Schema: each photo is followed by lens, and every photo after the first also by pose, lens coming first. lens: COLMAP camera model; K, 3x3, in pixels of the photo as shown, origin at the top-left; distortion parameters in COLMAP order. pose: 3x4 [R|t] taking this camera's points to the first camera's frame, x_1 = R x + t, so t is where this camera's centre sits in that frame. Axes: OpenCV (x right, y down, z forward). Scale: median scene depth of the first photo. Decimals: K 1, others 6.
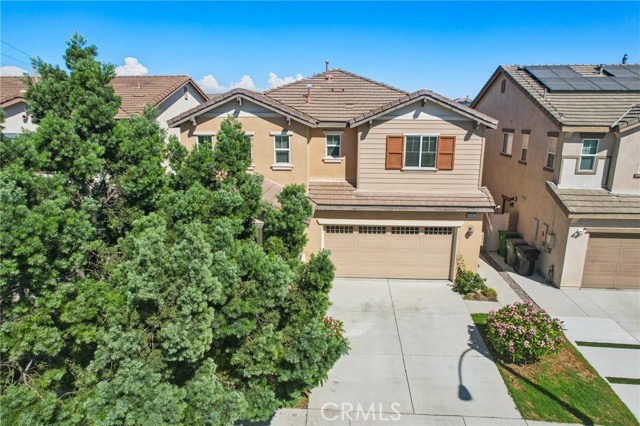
lens RADIAL K [[407.5, 0, 317.9], [0, 407.5, 212.6], [0, 0, 1]] dist [-0.053777, 0.042357]
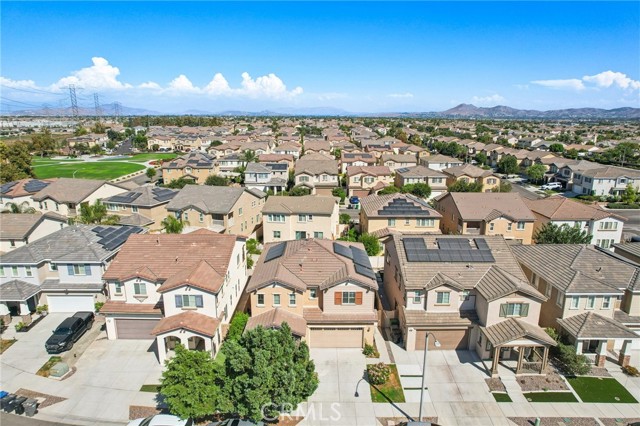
lens RADIAL K [[407.5, 0, 317.8], [0, 407.5, 216.8], [0, 0, 1]] dist [-0.053777, 0.042357]
pose [[0.998472, -0.016700, 0.052681, -0.055505], [0.016387, 0.999845, 0.006360, -0.657726], [-0.052779, -0.005487, 0.998591, -1.444524]]
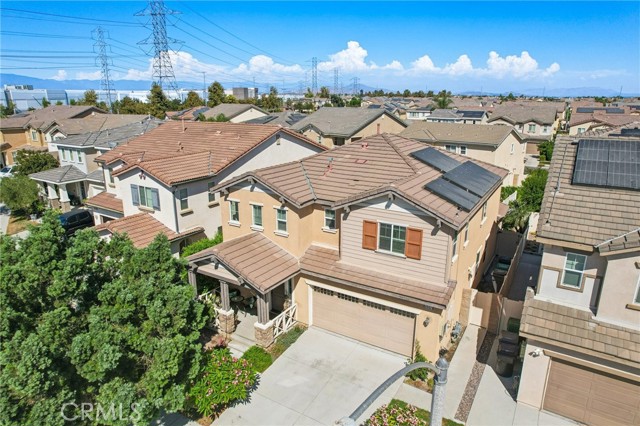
lens RADIAL K [[407.5, 0, 319.0], [0, 407.5, 214.8], [0, 0, 1]] dist [-0.053777, 0.042357]
pose [[0.881082, 0.130892, -0.454491, 0.567302], [-0.108993, 0.991270, 0.074187, -0.271598], [0.460234, -0.015829, 0.887656, -0.052013]]
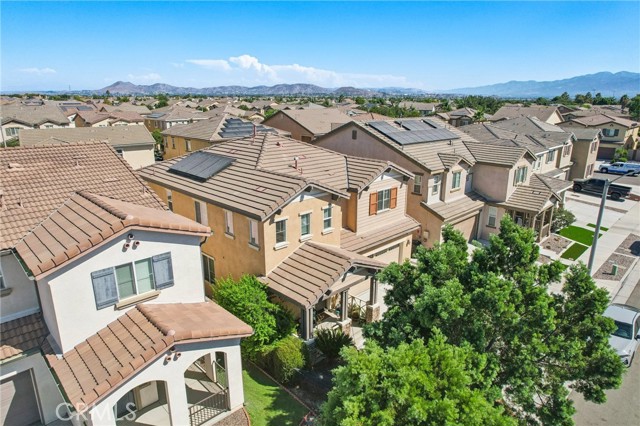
lens RADIAL K [[407.5, 0, 320.8], [0, 407.5, 208.1], [0, 0, 1]] dist [-0.053777, 0.042357]
pose [[0.672499, -0.196794, 0.713455, -1.012192], [0.169597, 0.979325, 0.110267, -0.330090], [-0.720404, 0.046845, 0.691971, 0.107373]]
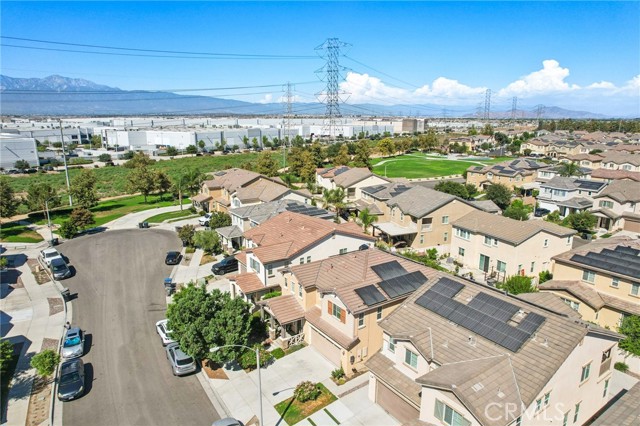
lens RADIAL K [[407.5, 0, 319.6], [0, 407.5, 211.5], [0, 0, 1]] dist [-0.053777, 0.042357]
pose [[0.612668, 0.174977, -0.770728, 1.903880], [-0.186184, 0.979693, 0.074416, -0.872864], [0.768097, 0.097905, 0.632804, -0.620706]]
